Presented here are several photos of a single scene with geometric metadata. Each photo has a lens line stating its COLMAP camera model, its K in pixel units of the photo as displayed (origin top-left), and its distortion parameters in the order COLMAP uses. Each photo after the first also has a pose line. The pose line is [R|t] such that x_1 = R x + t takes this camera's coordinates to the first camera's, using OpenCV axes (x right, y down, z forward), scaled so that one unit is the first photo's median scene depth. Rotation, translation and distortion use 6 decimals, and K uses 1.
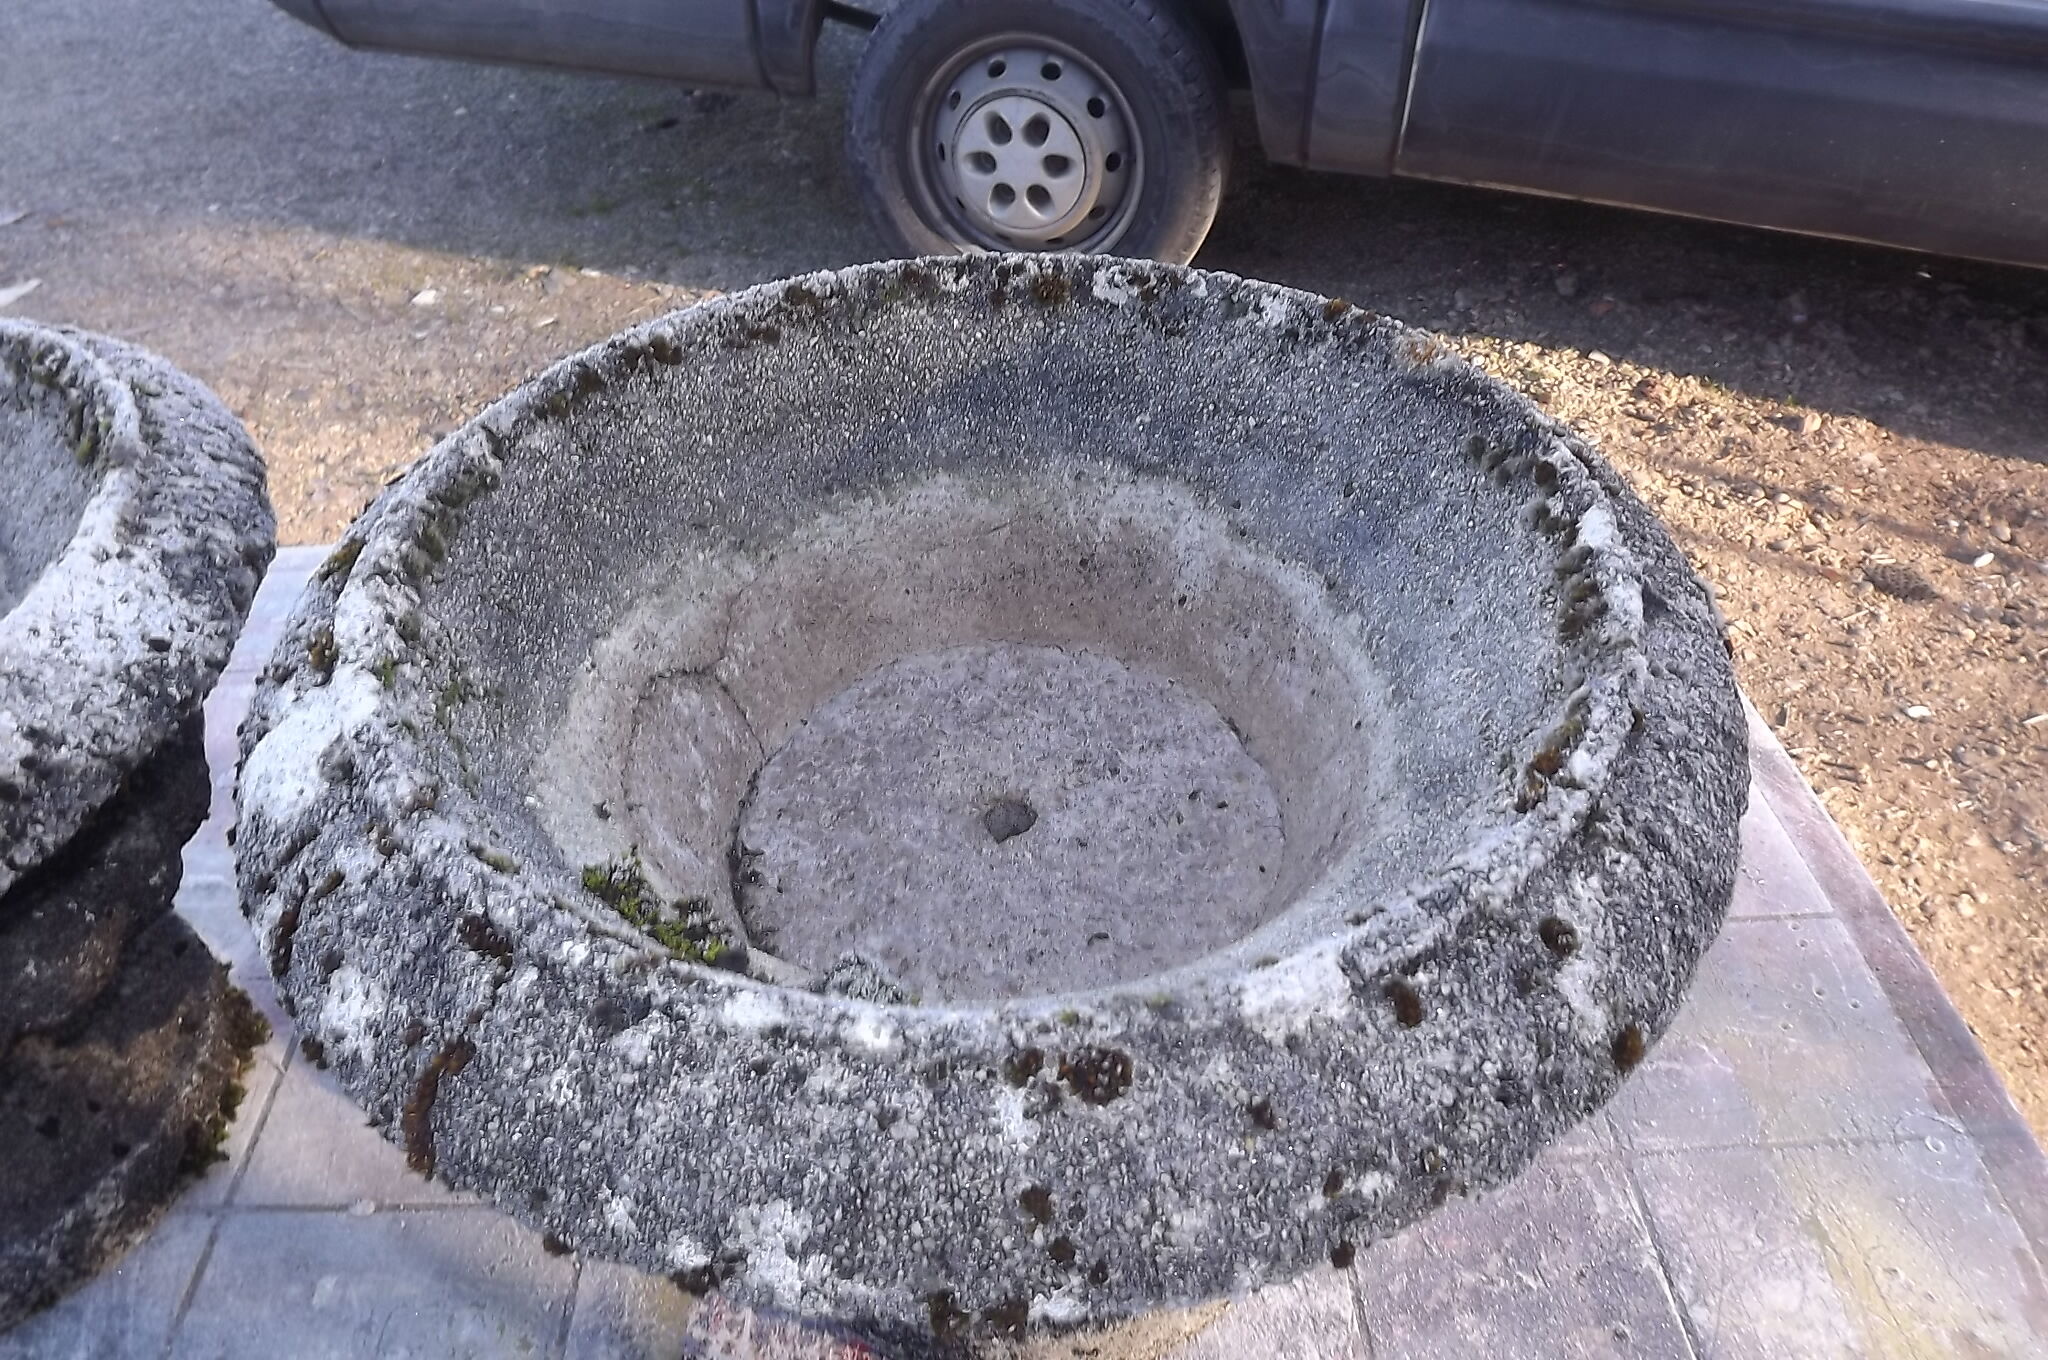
lens RADIAL K [[1471.5, 0, 1014.3], [0, 1471.5, 671.1], [0, 0, 1]] dist [-0.051031, 0.007539]
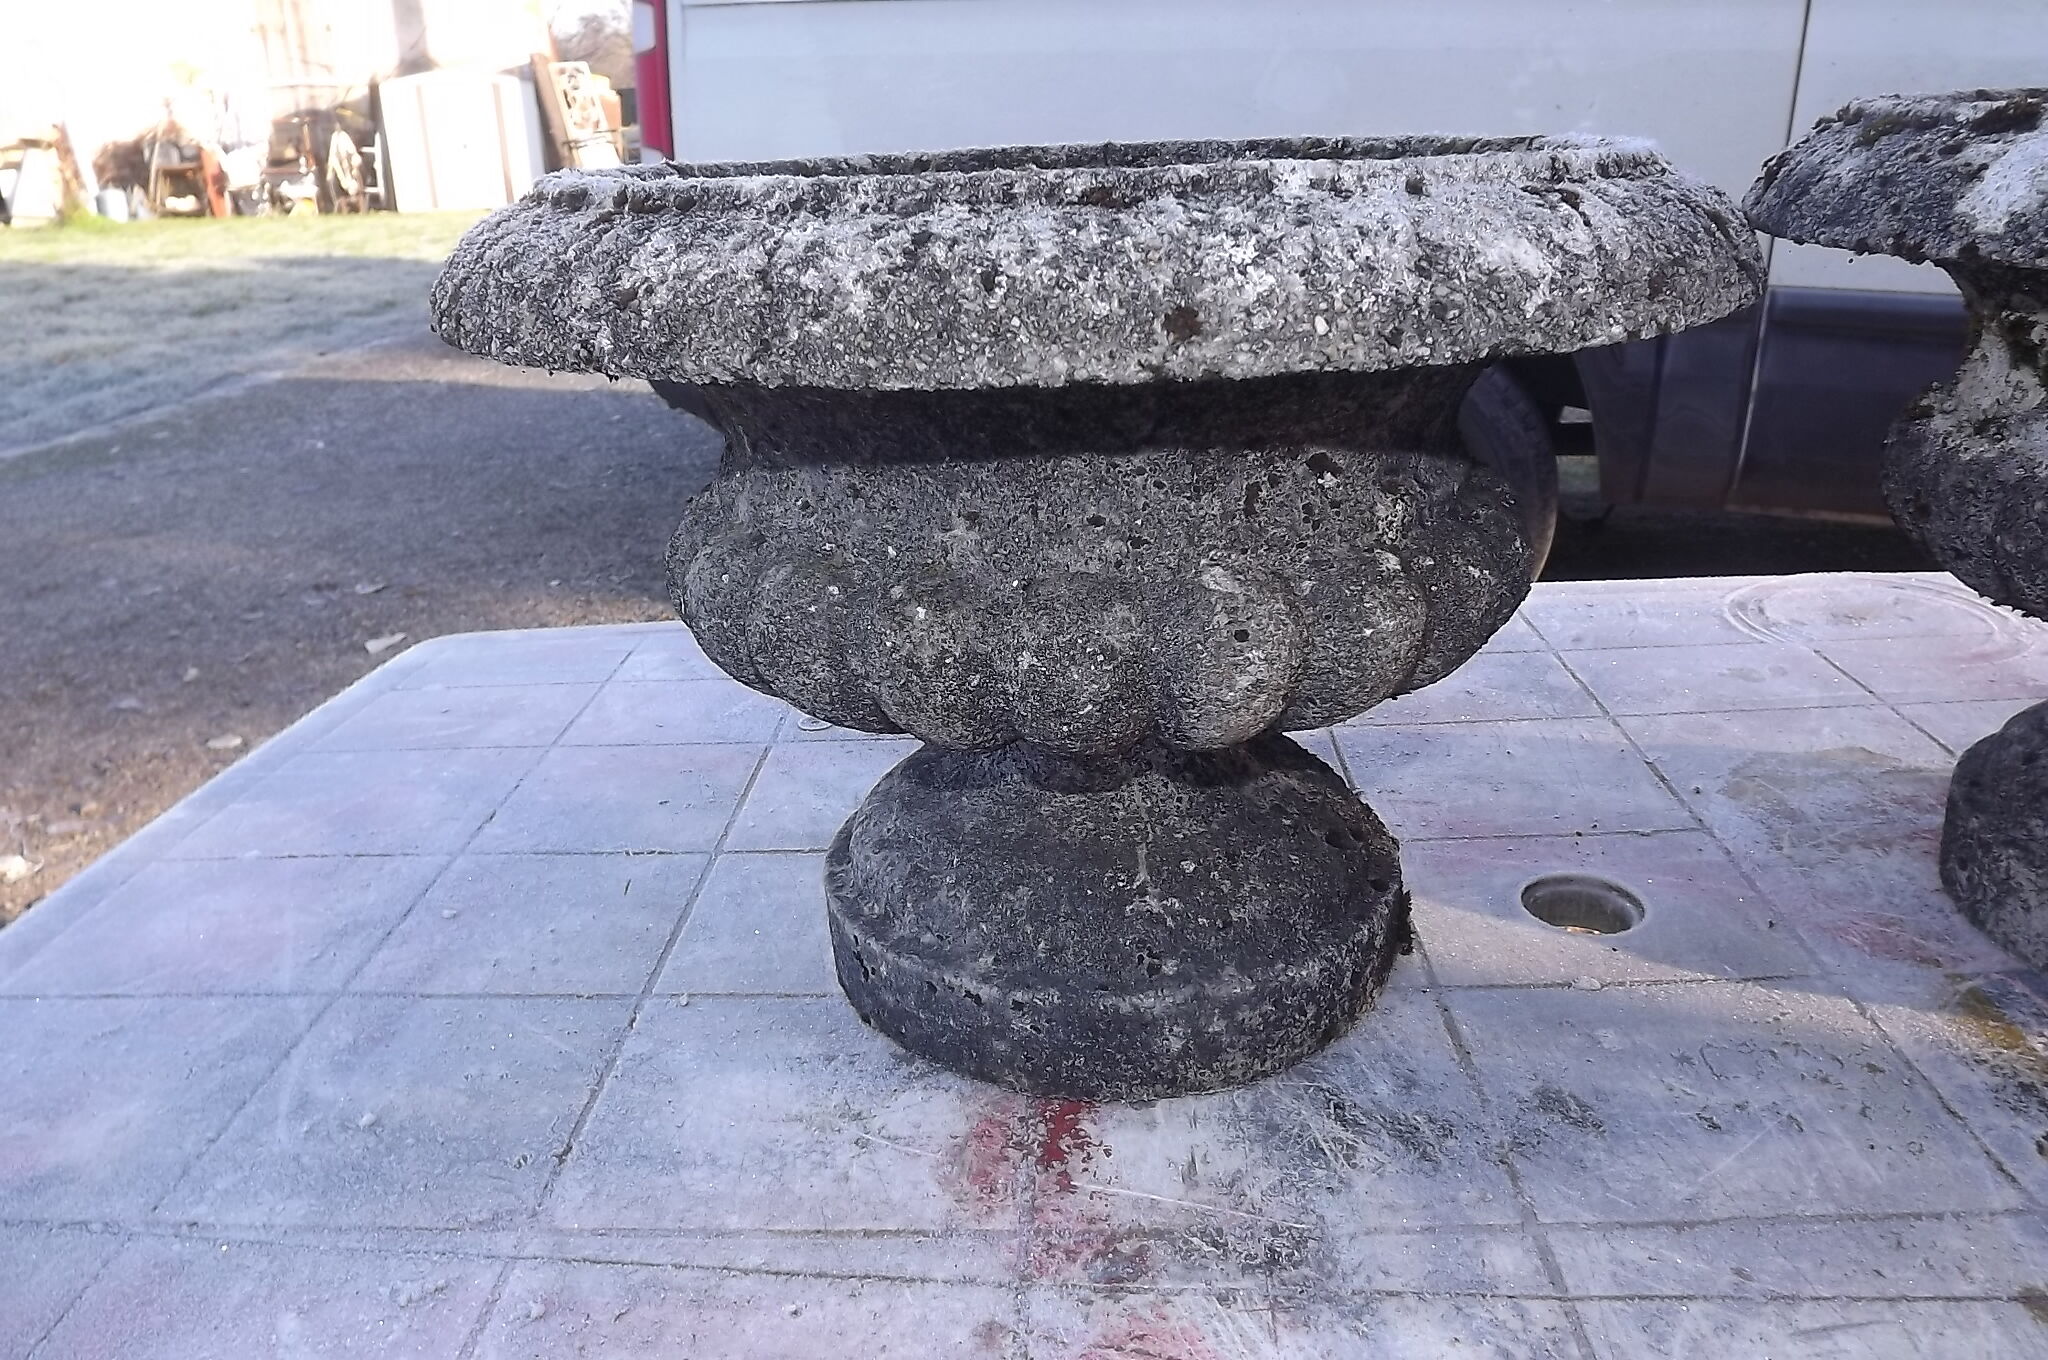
lens RADIAL K [[1475.1, 0, 1035.3], [0, 1475.1, 678.6], [0, 0, 1]] dist [-0.059190, 0.011881]
pose [[0.997977, -0.003218, -0.063501, -0.167564], [-0.016809, 0.949836, -0.312297, 0.109048], [0.061321, 0.312733, 0.947860, 0.007929]]
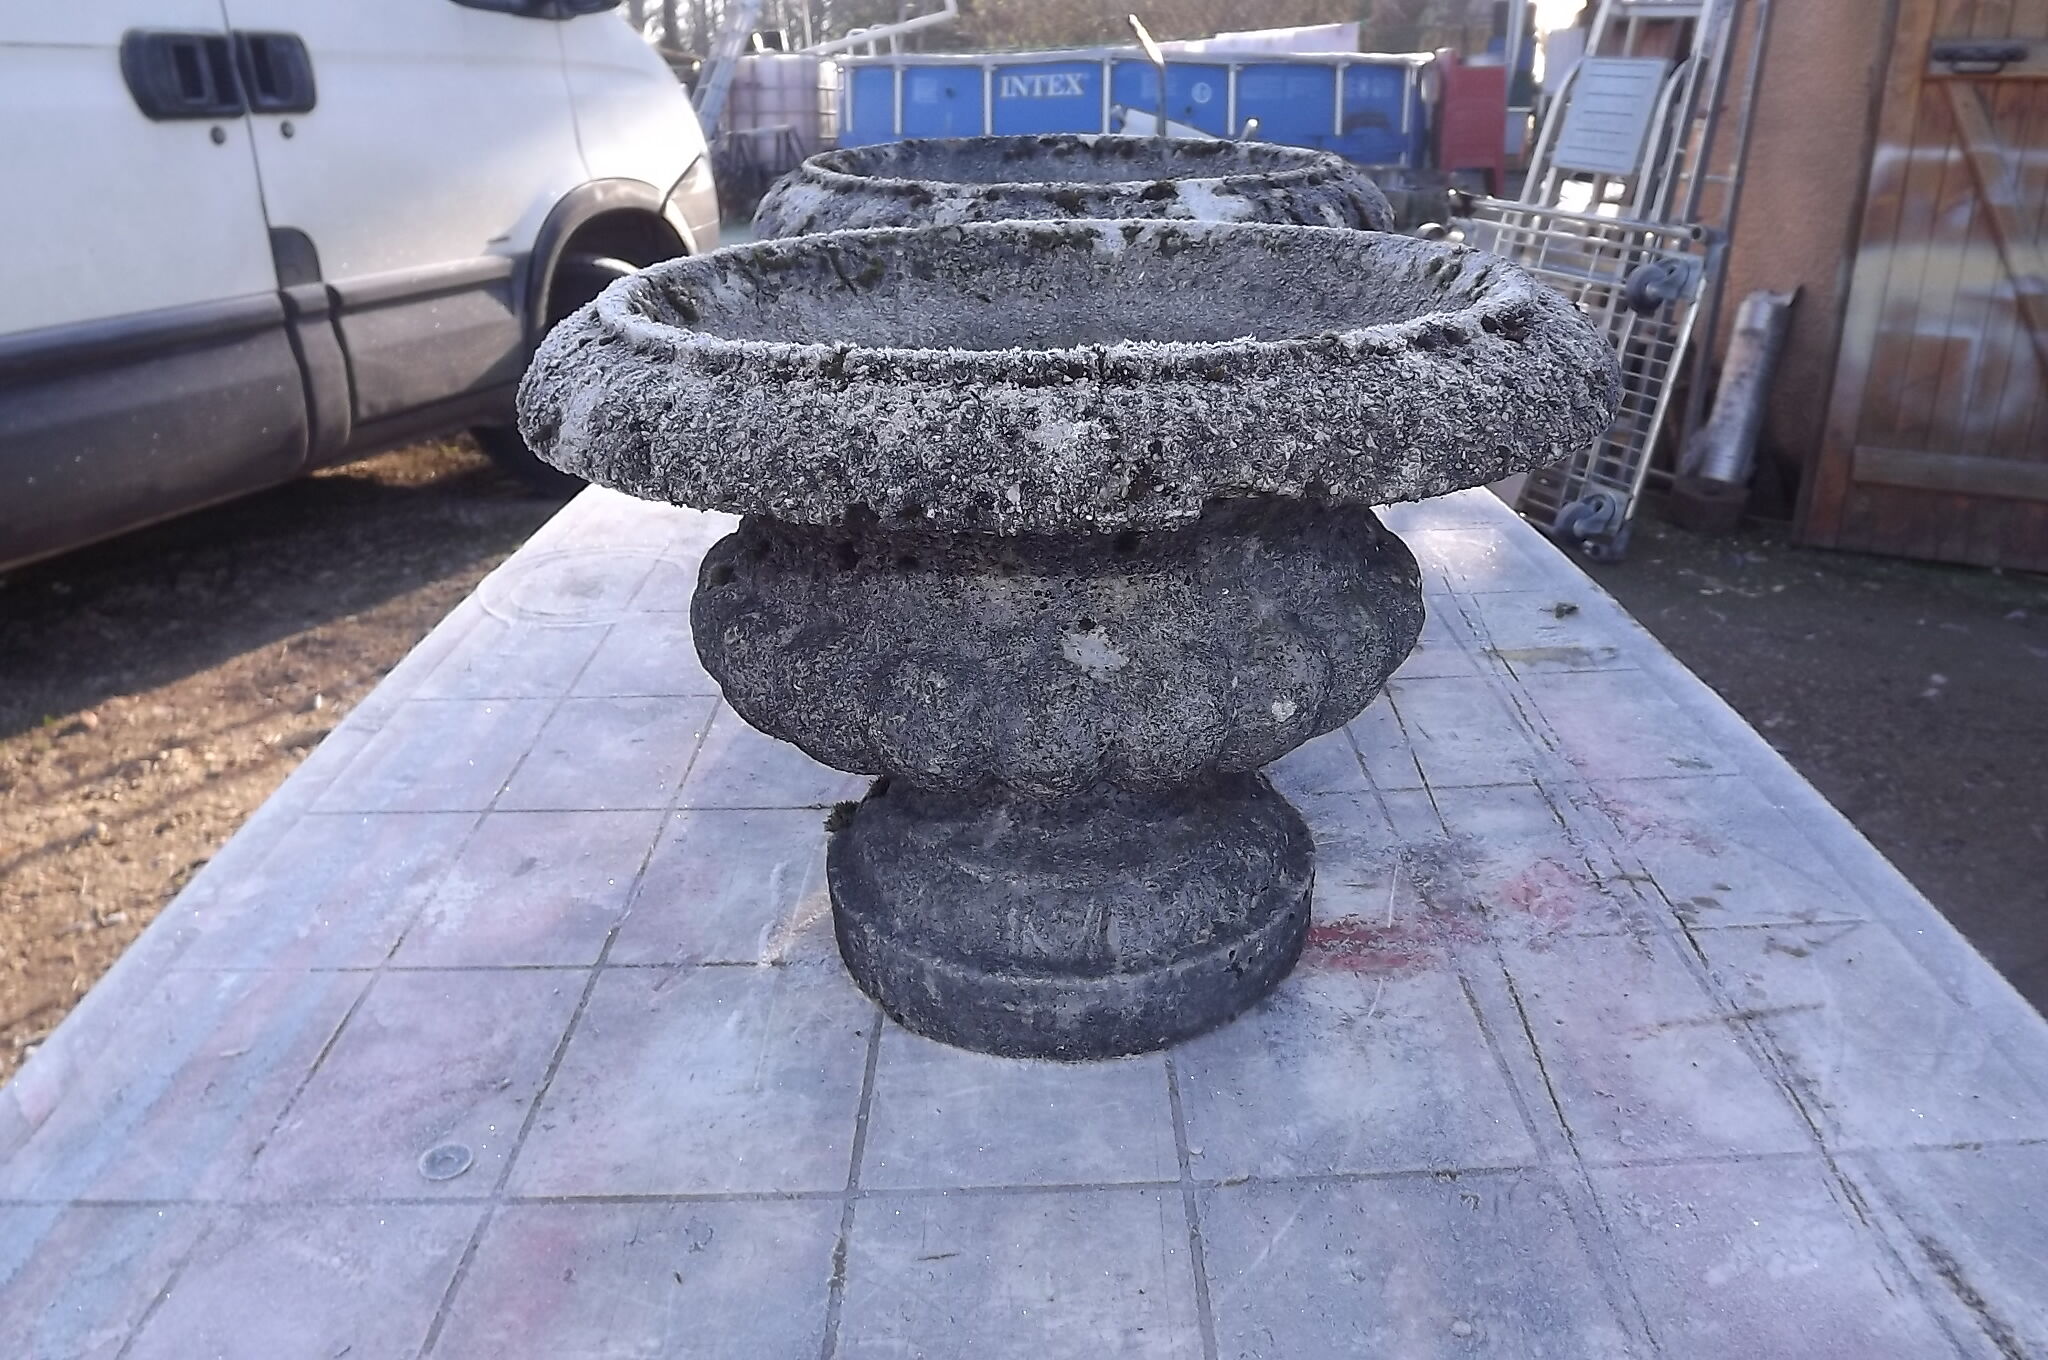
lens RADIAL K [[1475.1, 0, 1035.3], [0, 1475.1, 678.6], [0, 0, 1]] dist [-0.059190, 0.011881]
pose [[0.027311, -0.384462, 0.922737, -0.399120], [0.646336, 0.710962, 0.277096, -0.032420], [-0.762564, 0.588830, 0.267909, 0.142774]]
